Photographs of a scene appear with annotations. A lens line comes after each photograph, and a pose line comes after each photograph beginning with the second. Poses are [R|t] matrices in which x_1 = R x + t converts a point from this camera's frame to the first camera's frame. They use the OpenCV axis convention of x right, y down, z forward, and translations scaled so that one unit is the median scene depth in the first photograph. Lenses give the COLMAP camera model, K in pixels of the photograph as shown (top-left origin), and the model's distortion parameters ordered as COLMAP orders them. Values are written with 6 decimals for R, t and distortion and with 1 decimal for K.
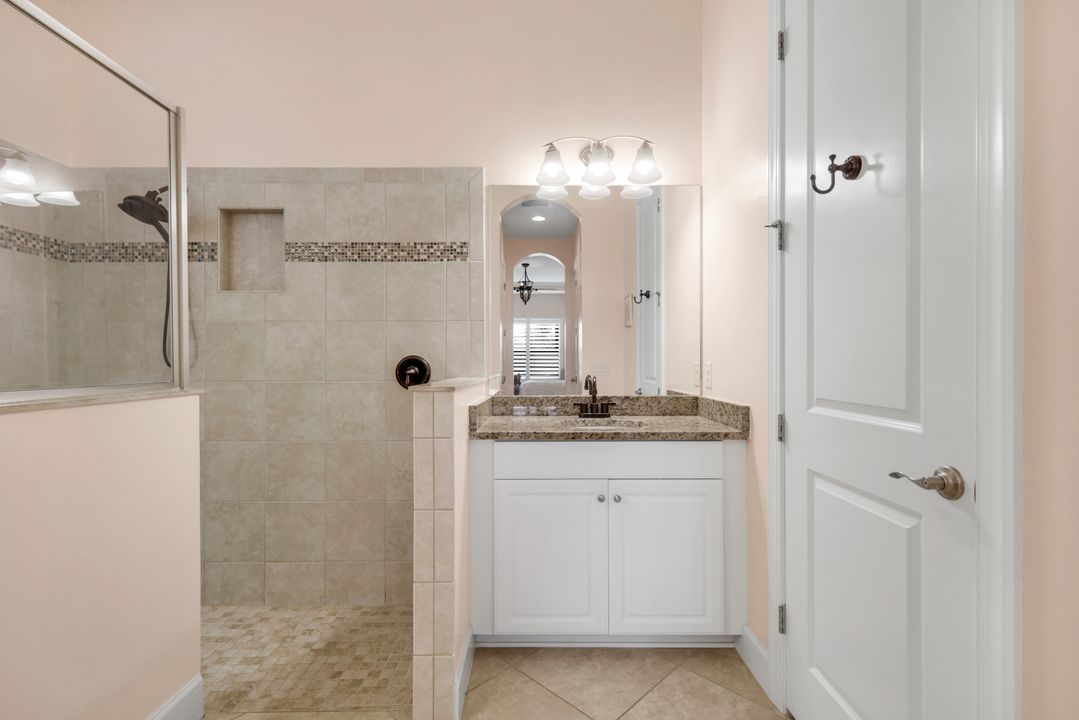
lens RADIAL K [[472.6, 0, 536.6], [0, 472.6, 360.5], [0, 0, 1]] dist [0.004718, 0.000543]
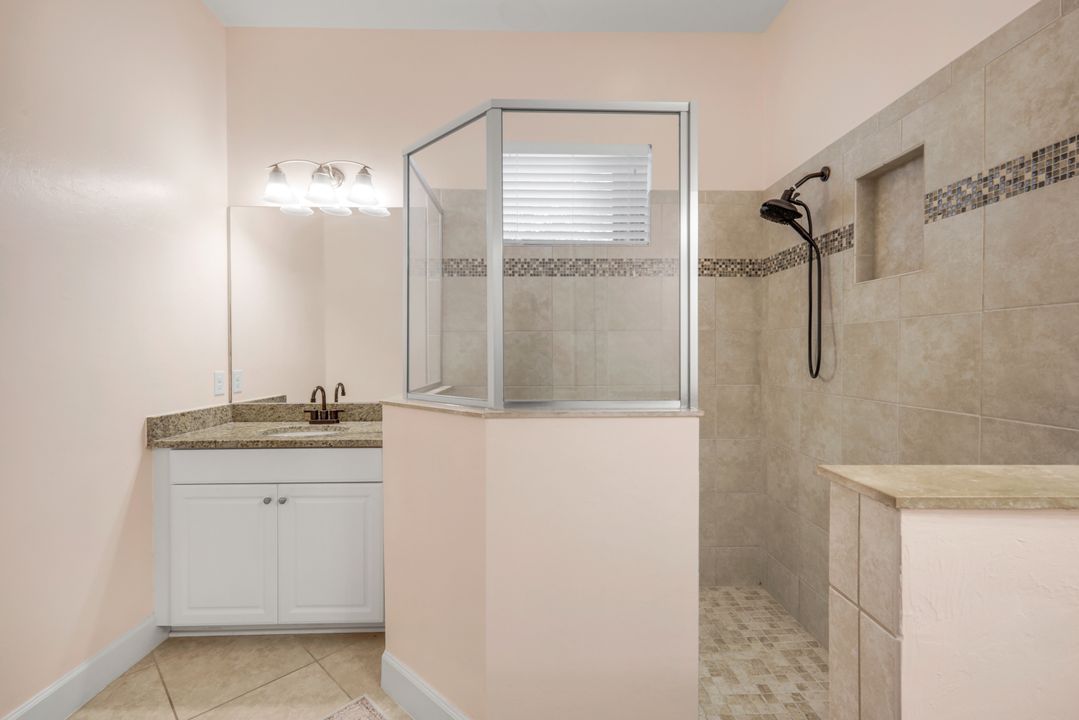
lens RADIAL K [[472.6, 0, 538.3], [0, 472.6, 354.1], [0, 0, 1]] dist [0.004718, 0.000543]
pose [[0.024216, 0.007602, -0.999678, 0.112255], [-0.000261, 0.999971, 0.007598, -0.034698], [0.999707, 0.000077, 0.024217, 0.450988]]
